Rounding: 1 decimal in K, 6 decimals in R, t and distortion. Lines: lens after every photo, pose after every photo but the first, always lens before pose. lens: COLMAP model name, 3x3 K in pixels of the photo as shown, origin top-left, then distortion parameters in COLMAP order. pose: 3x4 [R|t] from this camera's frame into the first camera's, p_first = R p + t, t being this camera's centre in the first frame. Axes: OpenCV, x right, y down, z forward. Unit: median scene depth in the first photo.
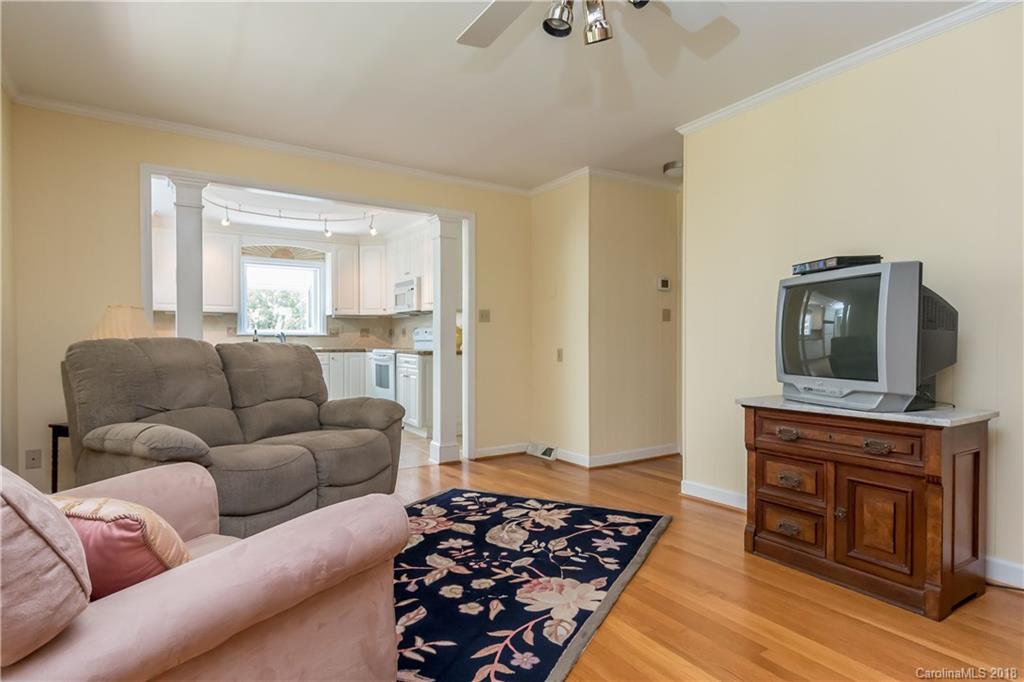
lens RADIAL K [[560.4, 0, 517.9], [0, 560.4, 348.5], [0, 0, 1]] dist [-0.006404, 0.003294]
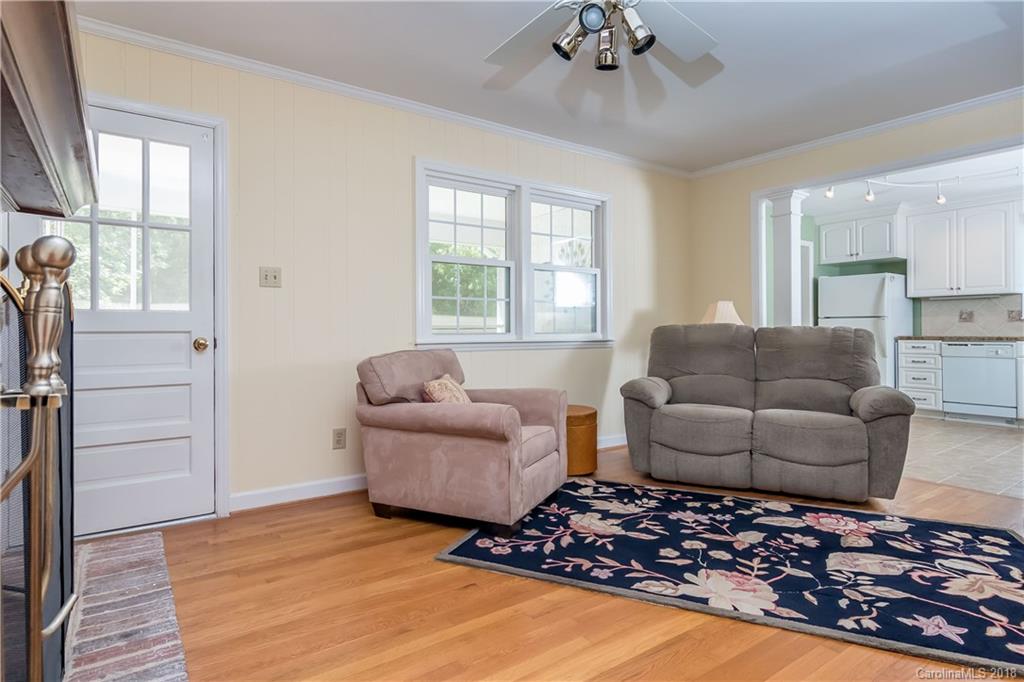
lens RADIAL K [[560.4, 0, 490.9], [0, 560.4, 321.7], [0, 0, 1]] dist [-0.006404, 0.003294]
pose [[0.012169, -0.016760, -0.999785, 0.880581], [-0.012998, 0.999772, -0.016918, 0.006857], [0.999841, 0.013201, 0.011948, 0.495664]]
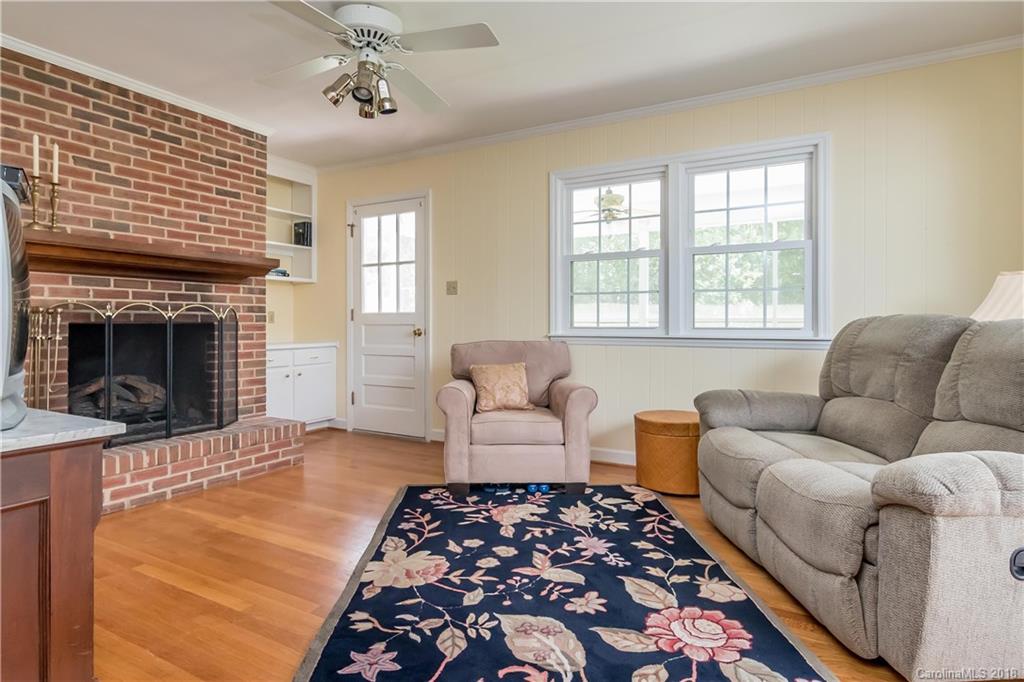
lens RADIAL K [[560.4, 0, 490.6], [0, 560.4, 325.9], [0, 0, 1]] dist [-0.006404, 0.003294]
pose [[-0.899272, -0.001440, -0.437387, 0.326617], [-0.009596, 0.999819, 0.016438, -0.012548], [0.437285, 0.018980, -0.899123, 1.686915]]
